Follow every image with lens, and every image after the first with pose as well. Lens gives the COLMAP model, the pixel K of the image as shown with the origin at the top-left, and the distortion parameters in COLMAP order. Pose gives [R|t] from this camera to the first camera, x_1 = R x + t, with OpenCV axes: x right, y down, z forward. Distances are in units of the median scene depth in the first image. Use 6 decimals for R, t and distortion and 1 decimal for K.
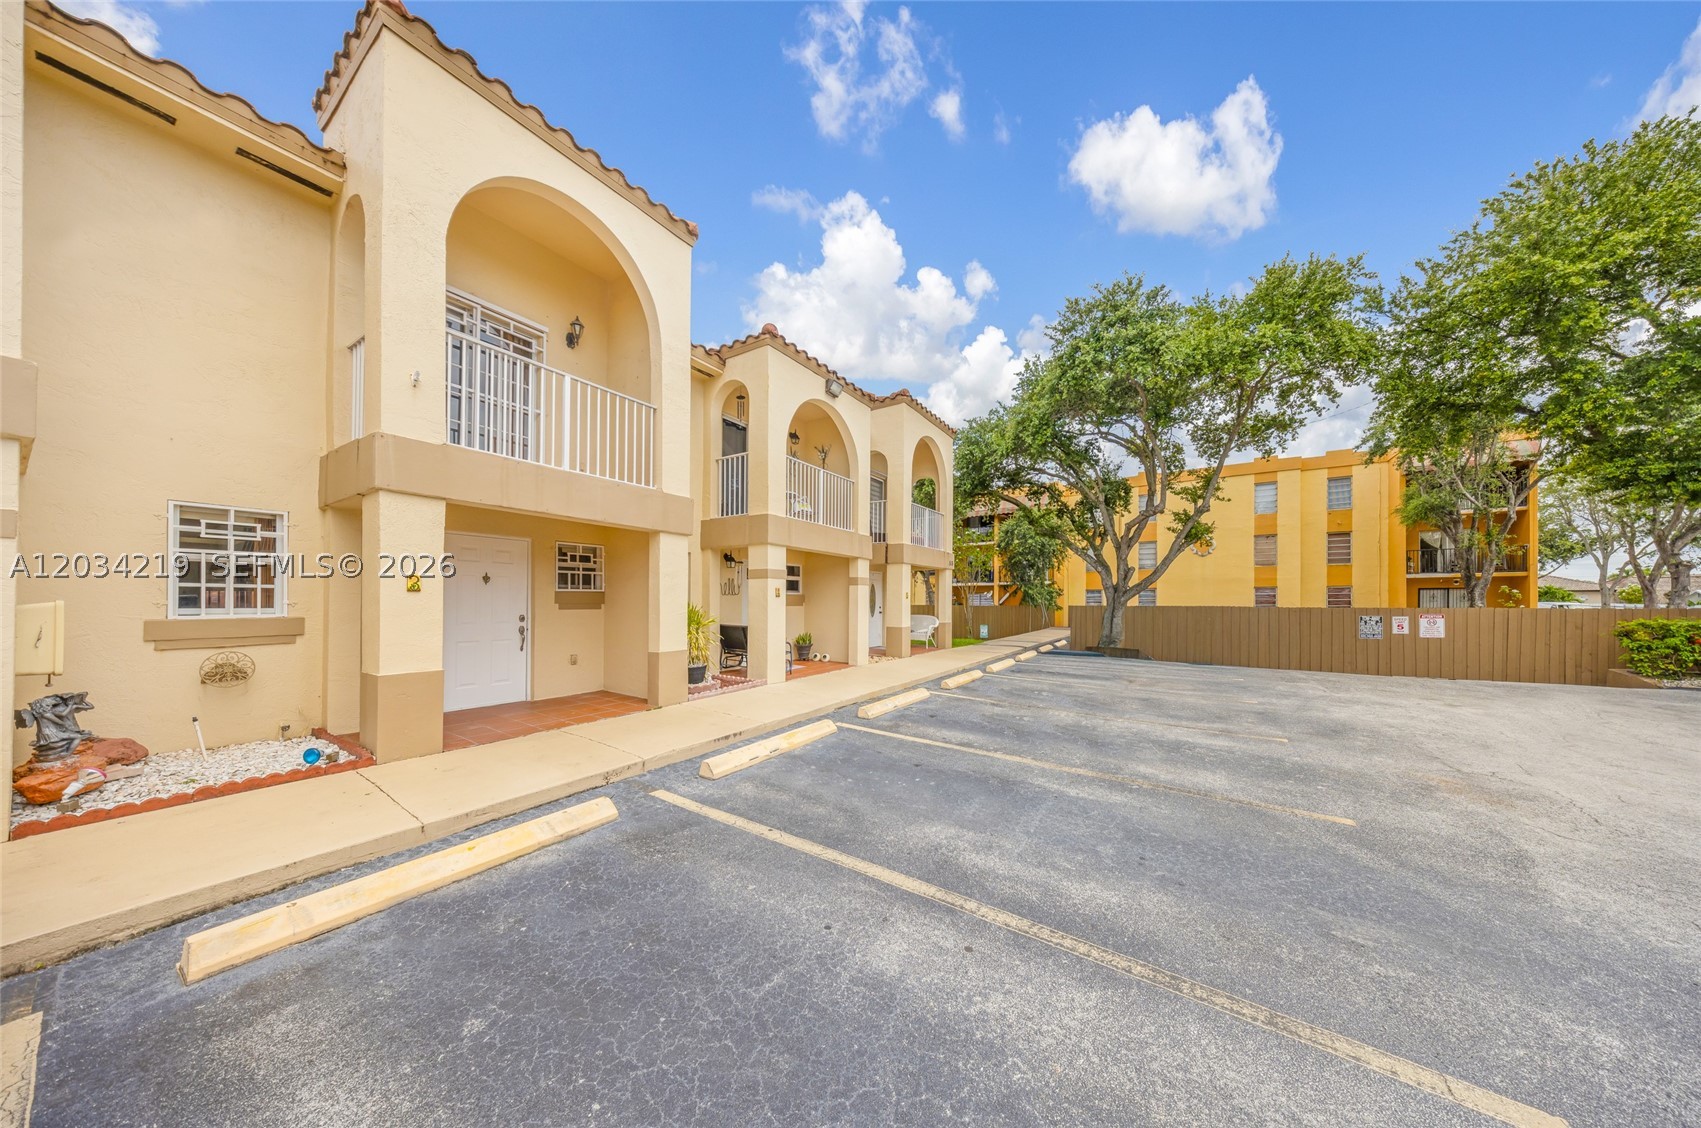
lens RADIAL K [[505.7, 0, 851.0], [0, 505.7, 599.0], [0, 0, 1]] dist [-0.006162, 0.000057]
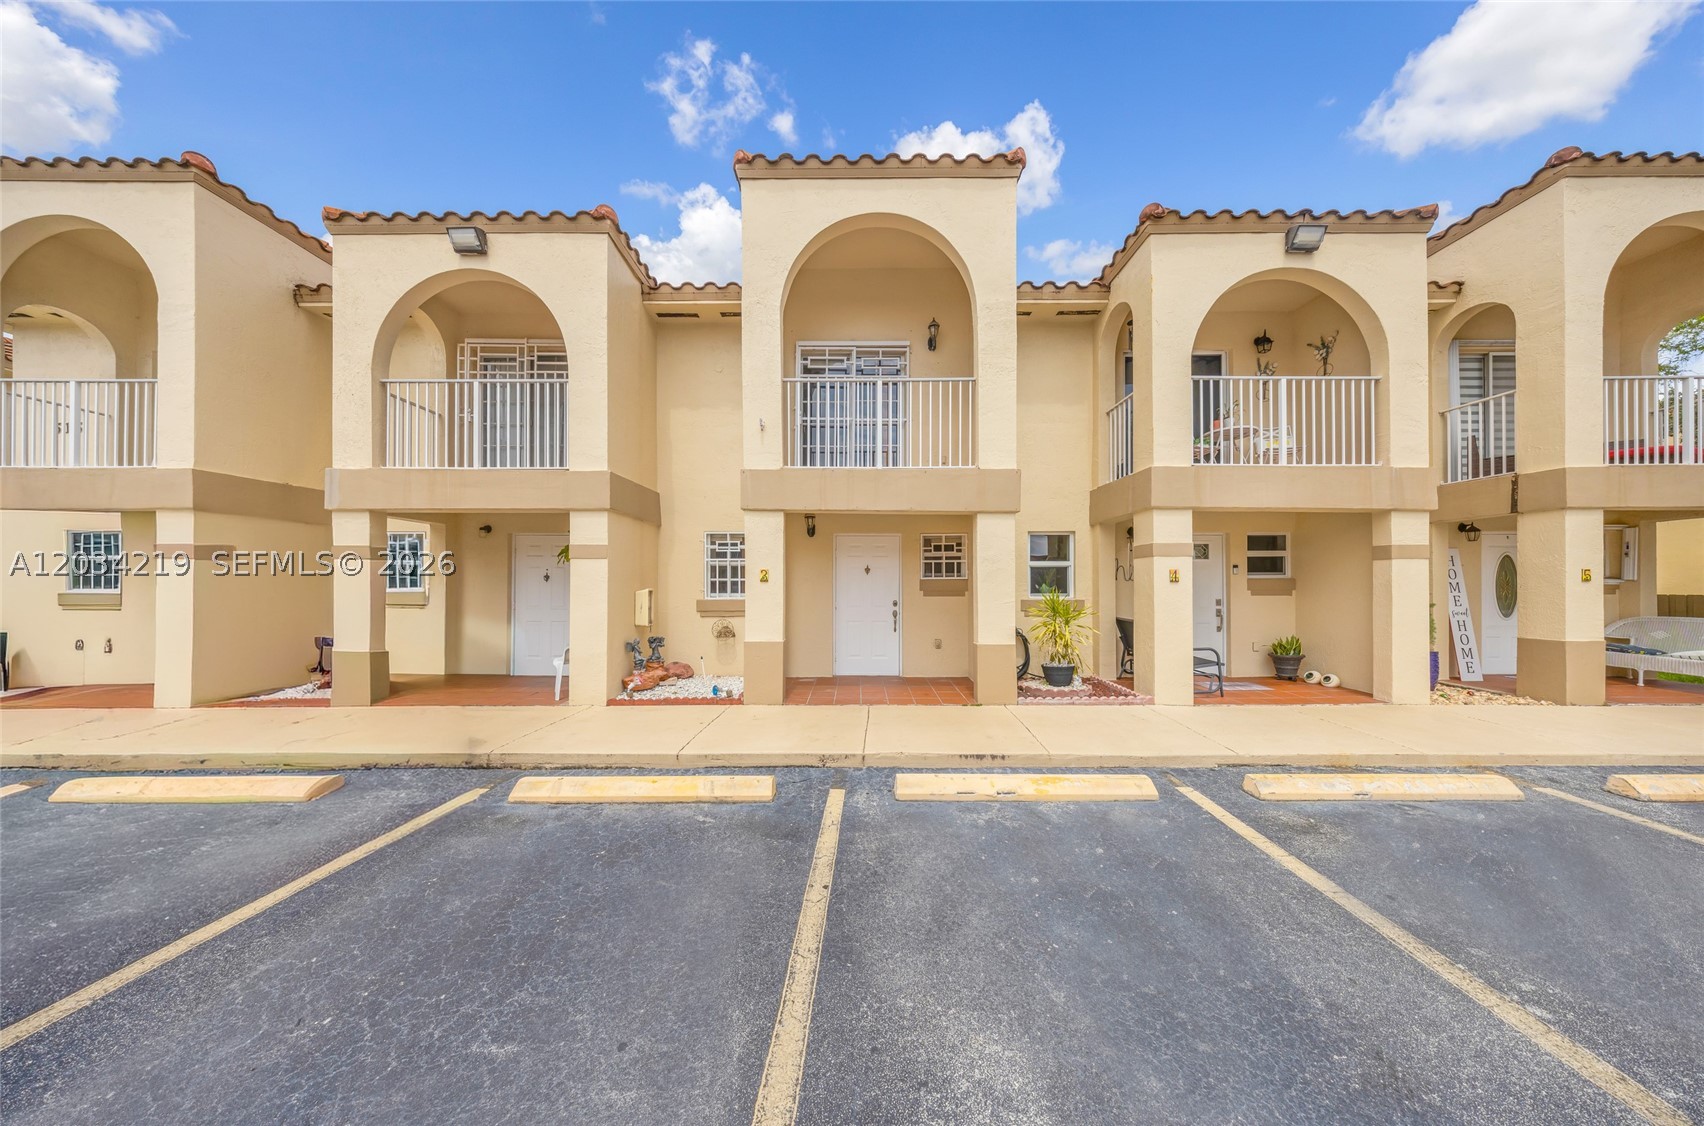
lens RADIAL K [[500.9, 0, 855.8], [0, 500.9, 582.3], [0, 0, 1]] dist [0.016171, -0.008946]
pose [[0.540313, -0.009870, -0.841406, 0.273522], [0.005647, 0.999951, -0.008104, -0.001462], [0.841445, -0.000373, 0.540343, 0.327254]]
